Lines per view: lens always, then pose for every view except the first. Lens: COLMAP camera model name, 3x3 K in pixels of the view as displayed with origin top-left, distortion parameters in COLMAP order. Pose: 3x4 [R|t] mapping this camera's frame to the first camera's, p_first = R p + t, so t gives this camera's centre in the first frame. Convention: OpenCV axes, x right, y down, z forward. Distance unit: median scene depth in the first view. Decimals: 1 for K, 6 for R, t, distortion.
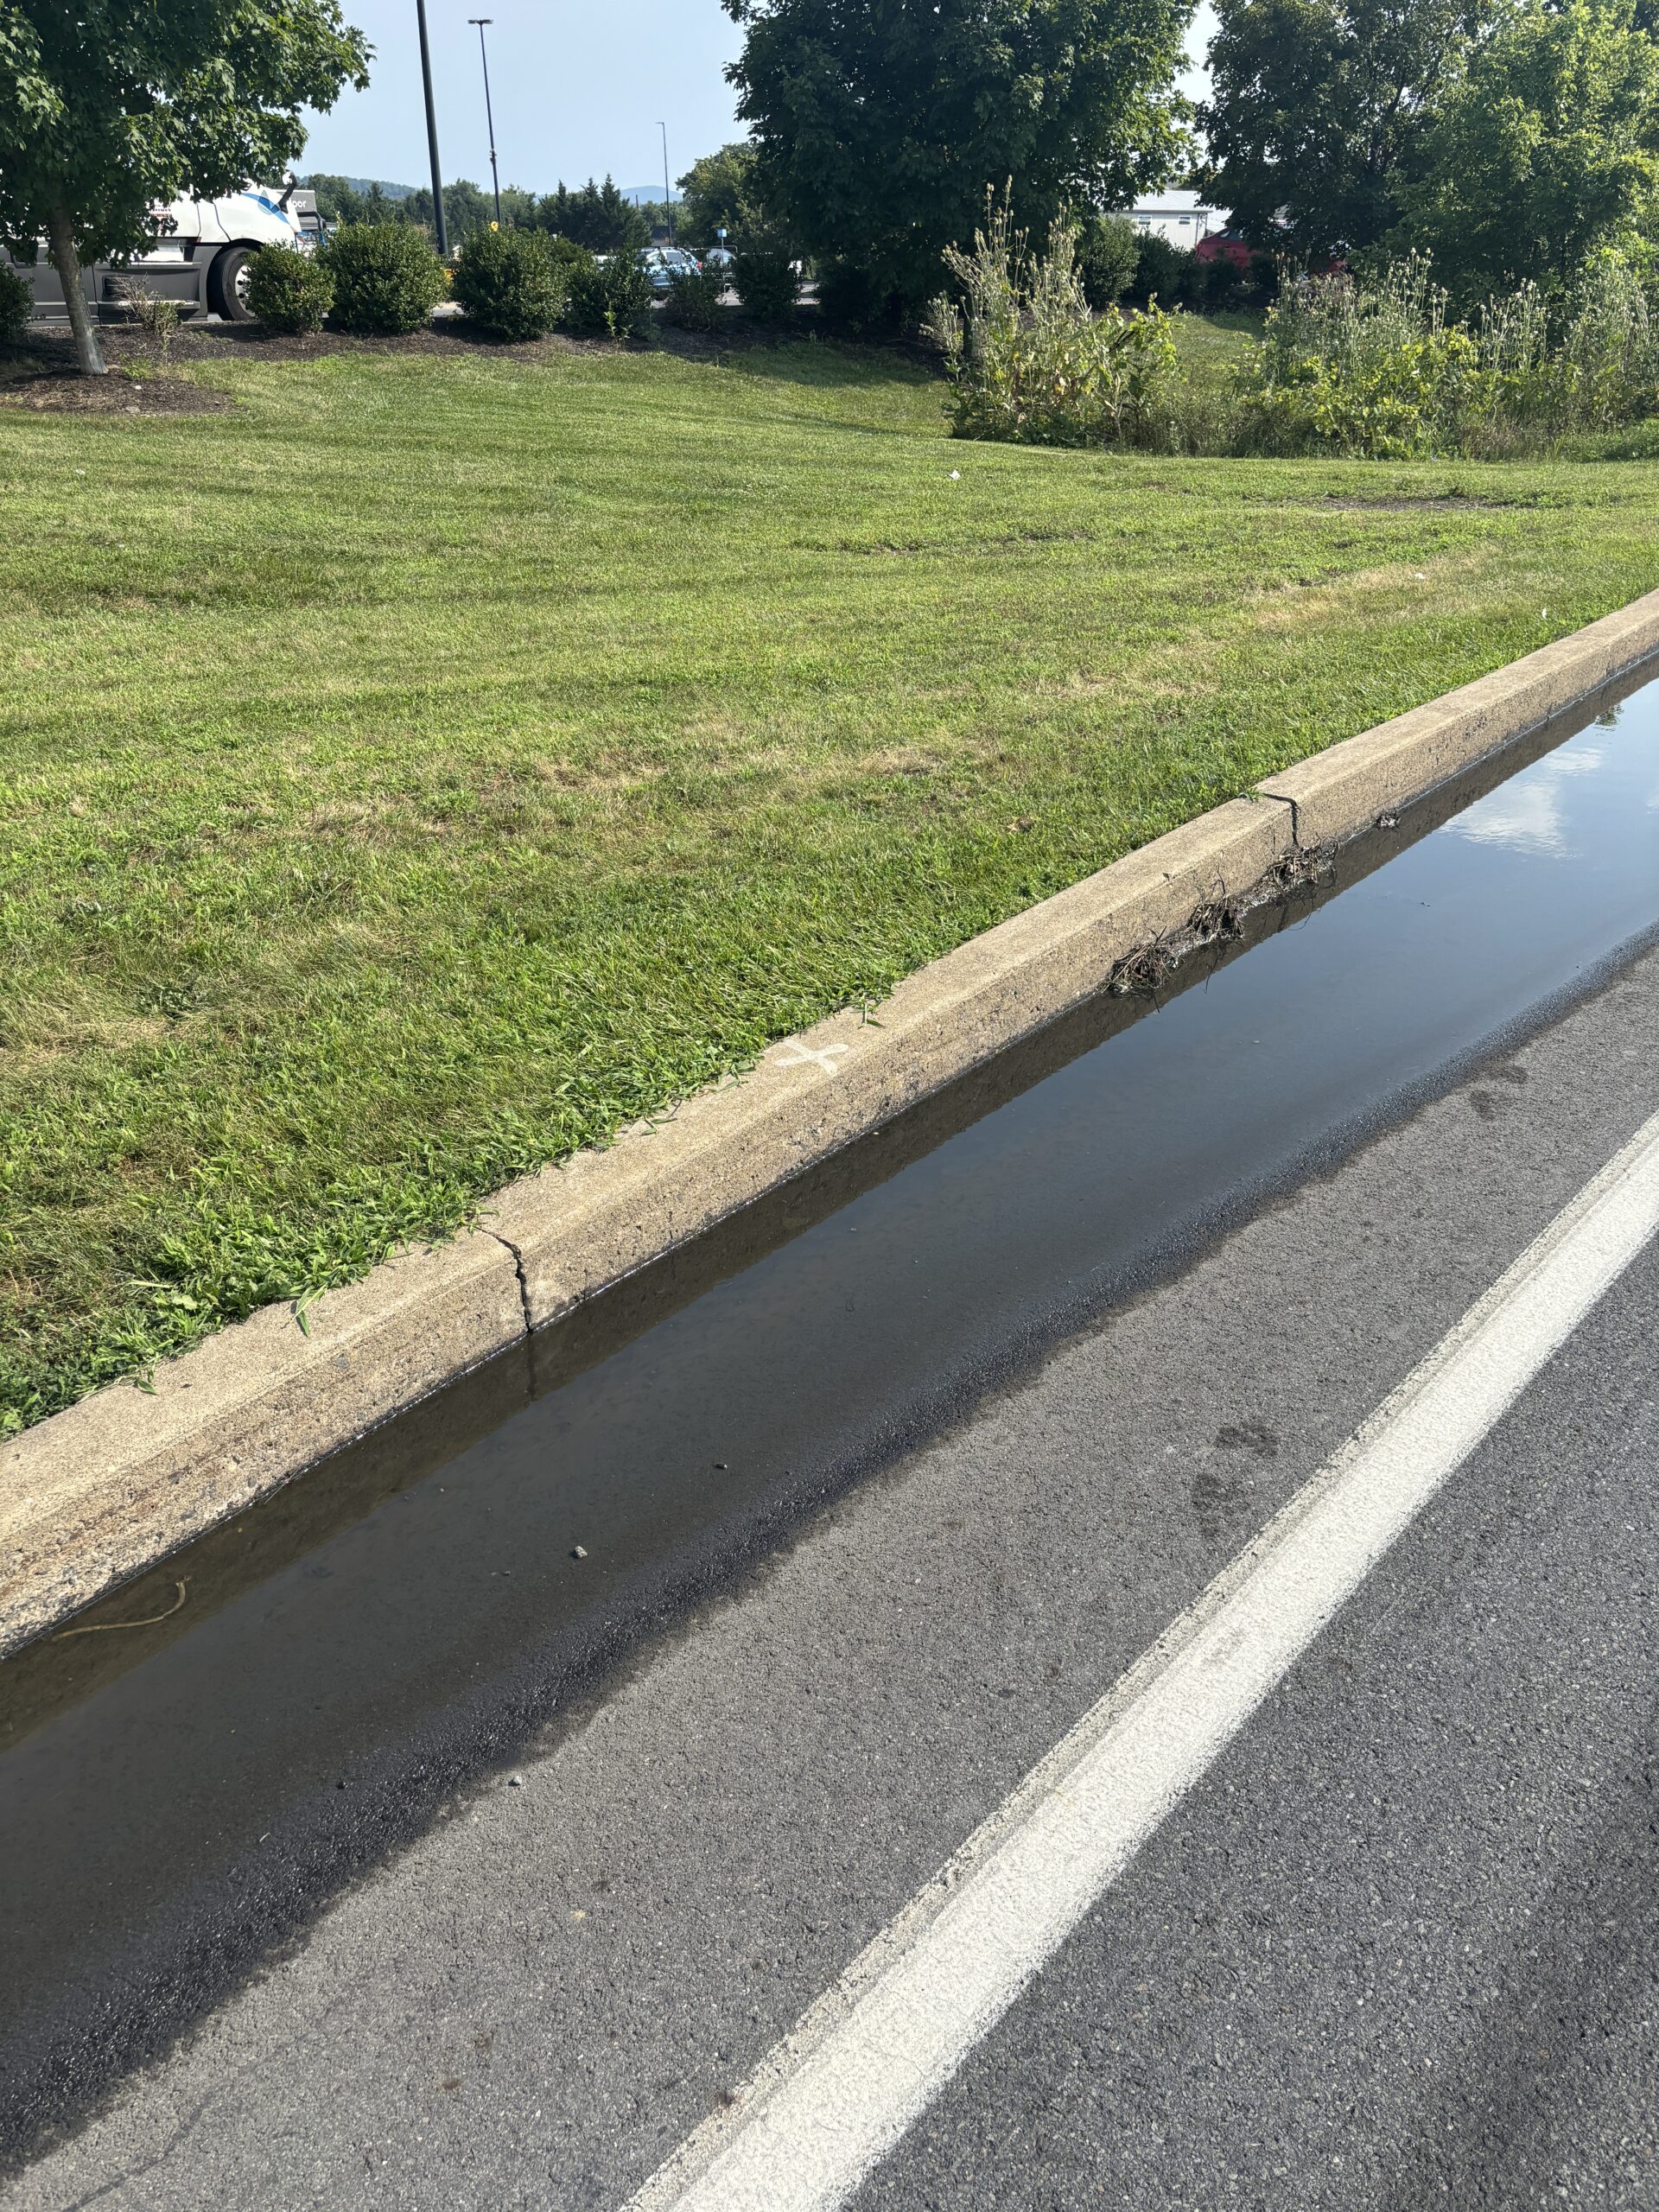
lens RADIAL K [[1673.3, 0, 782.1], [0, 1673.3, 1120.8], [0, 0, 1]] dist [0.045016, -0.045072]
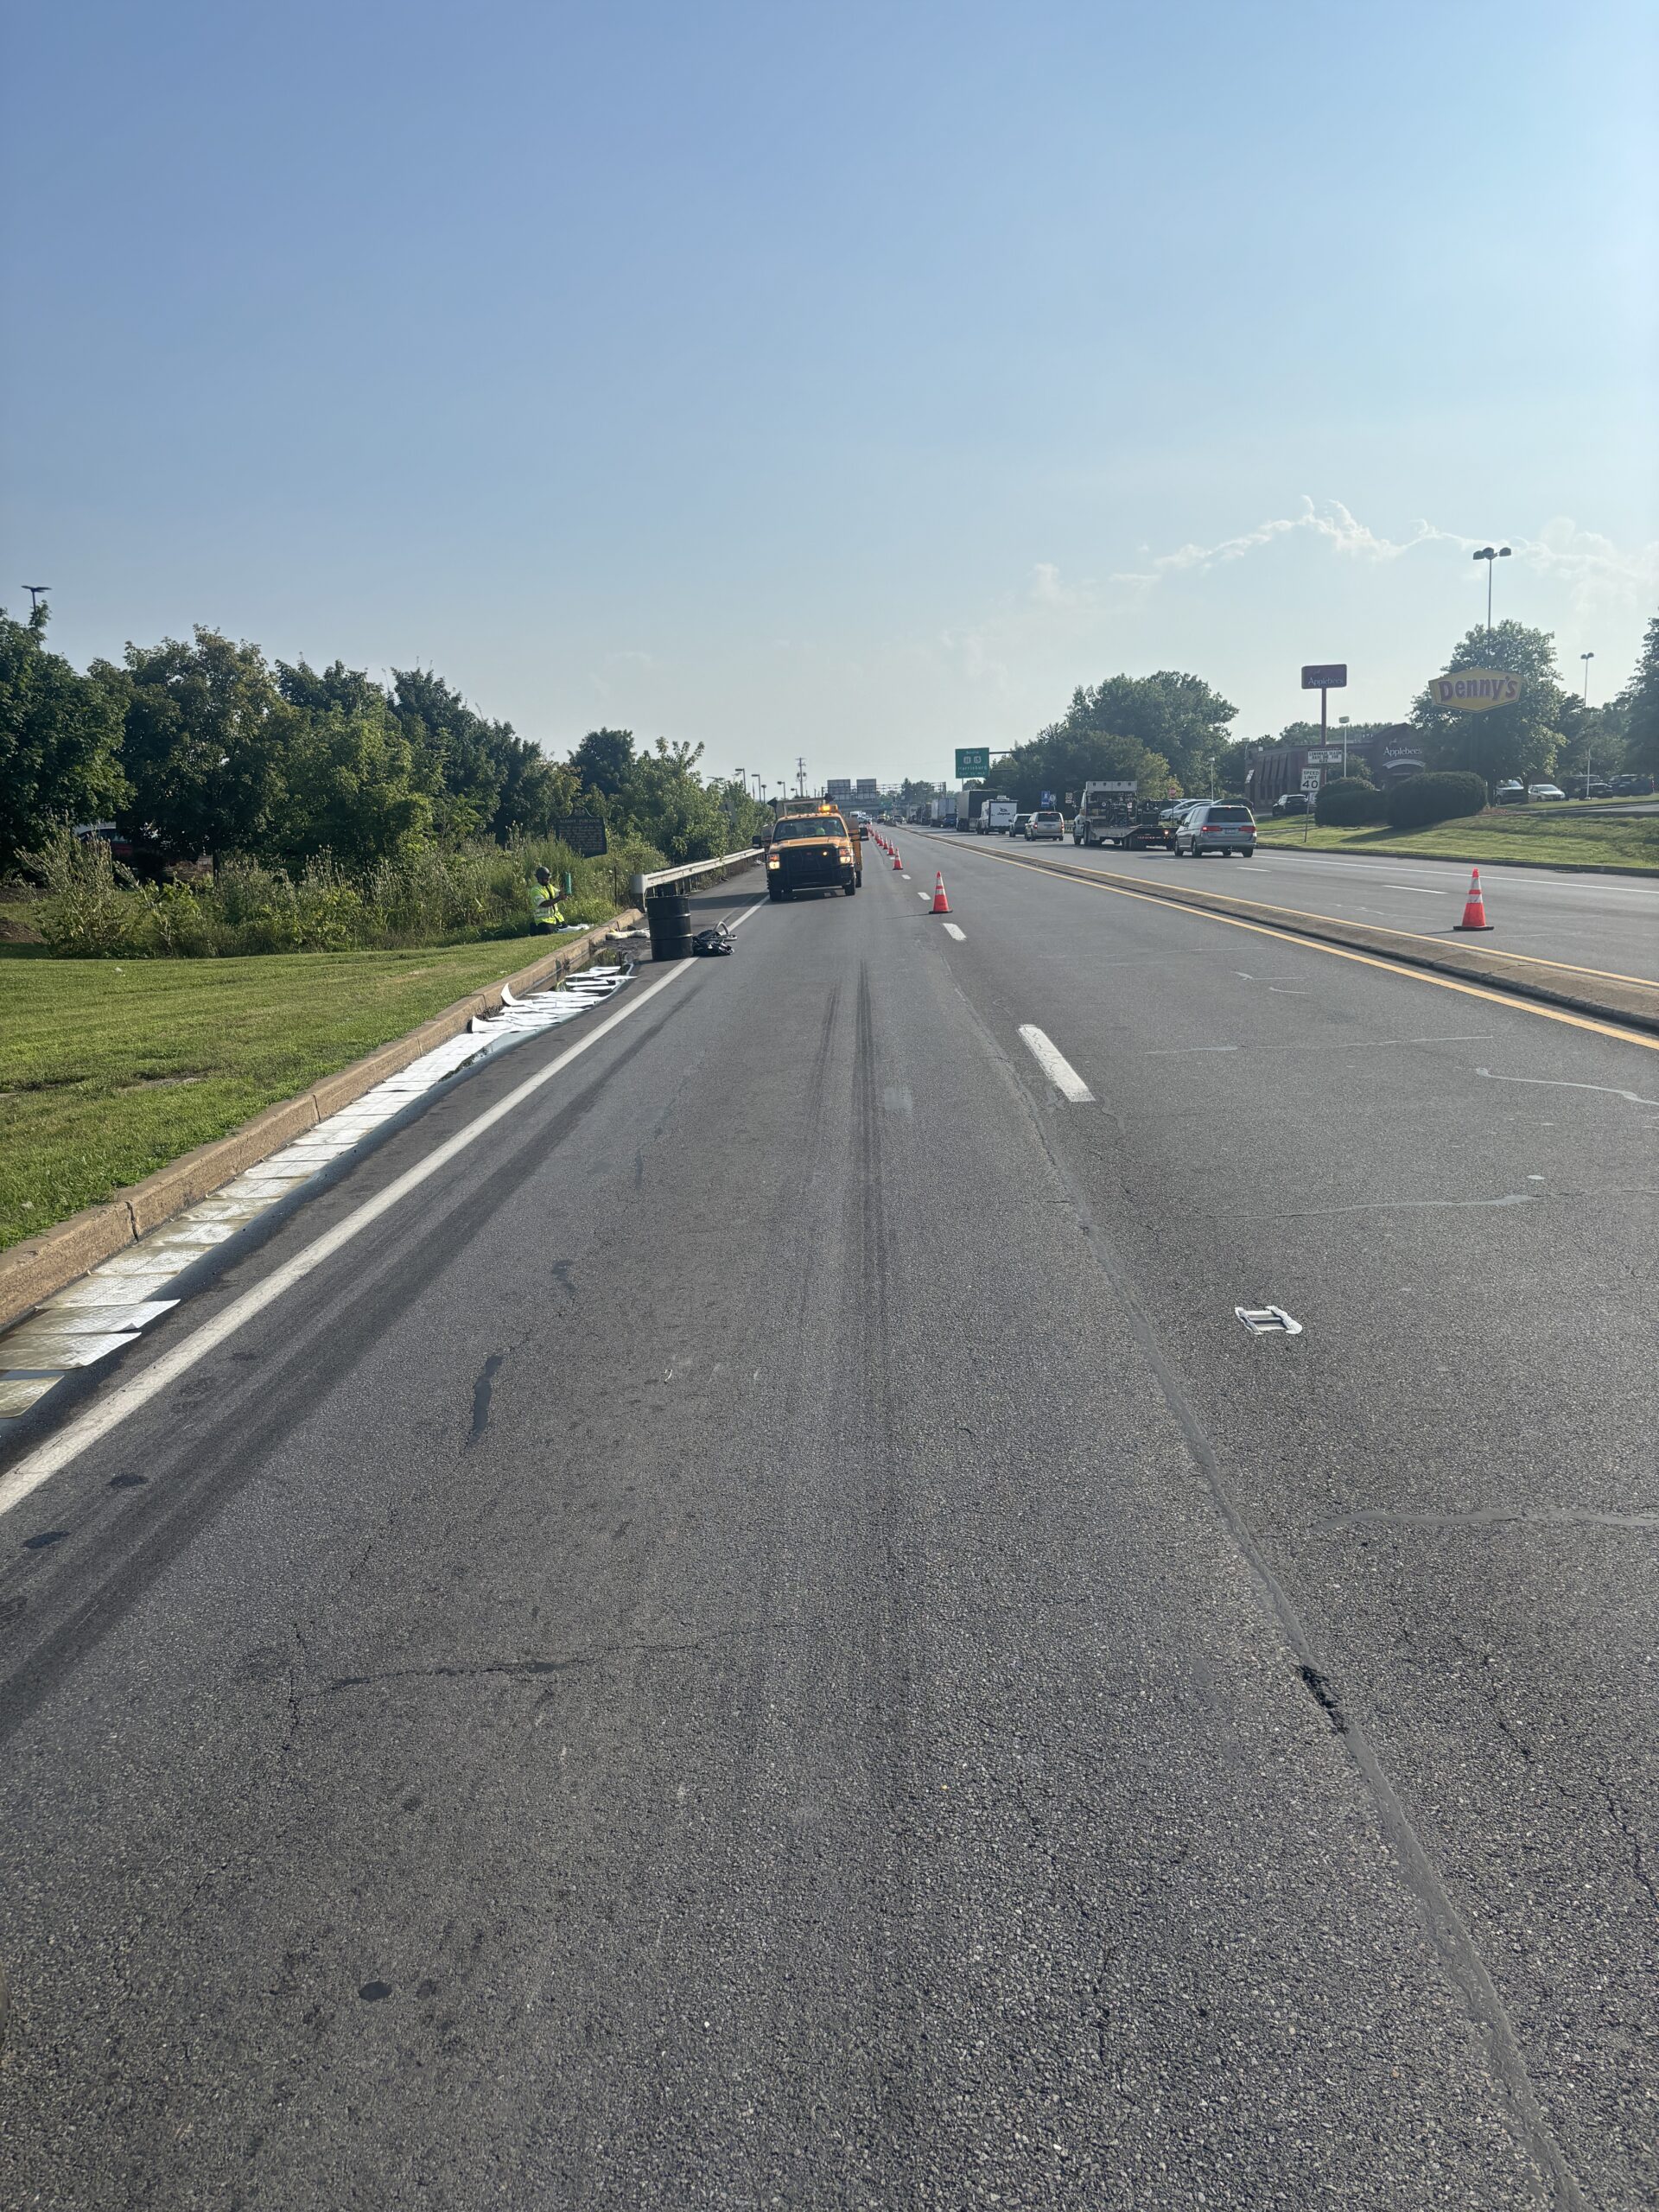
lens RADIAL K [[1673.3, 0, 818.4], [0, 1673.3, 1106.0], [0, 0, 1]] dist [0.045016, -0.045072]
pose [[0.765985, -0.120562, 0.631452, -0.339005], [0.313487, 0.927603, -0.203171, 0.237767], [-0.561243, 0.353578, 0.748324, -0.471562]]
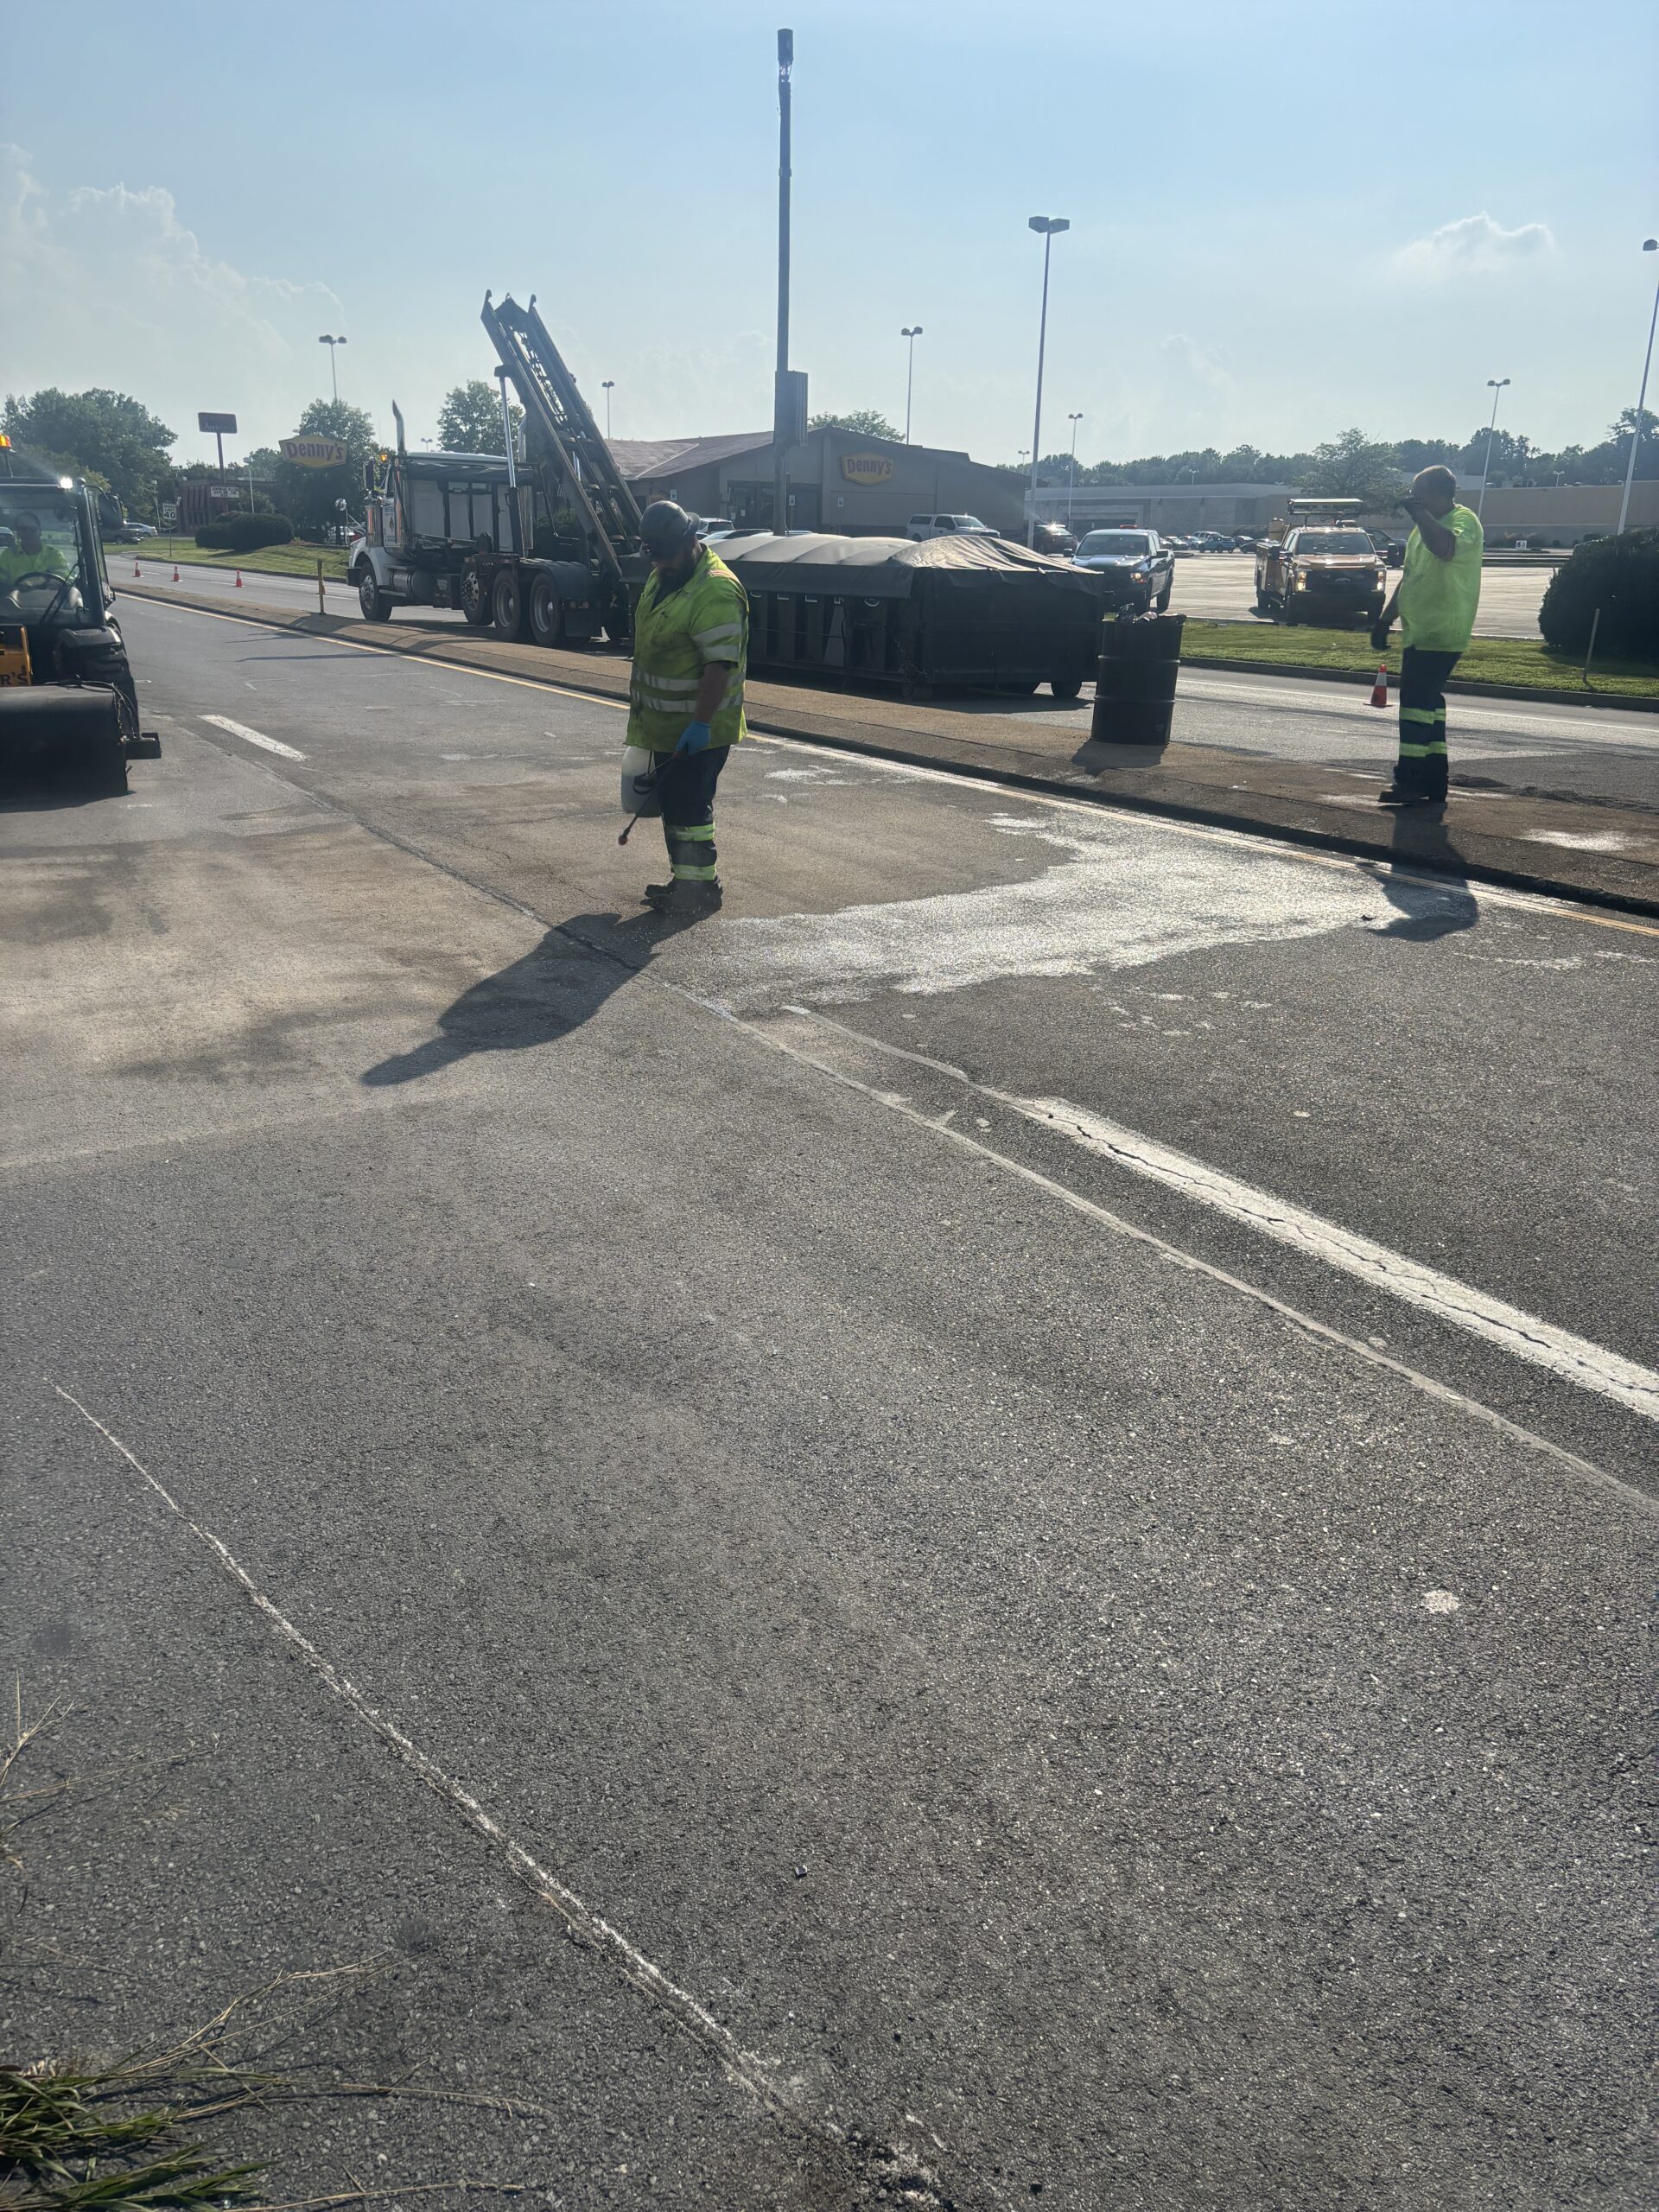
lens RADIAL K [[1673.3, 0, 824.4], [0, 1673.3, 1086.6], [0, 0, 1]] dist [0.045016, -0.045072]
pose [[0.302417, -0.271993, 0.913545, -1.796866], [0.408794, 0.902814, 0.133472, 0.920770], [-0.861064, 0.333088, 0.384215, -1.761312]]
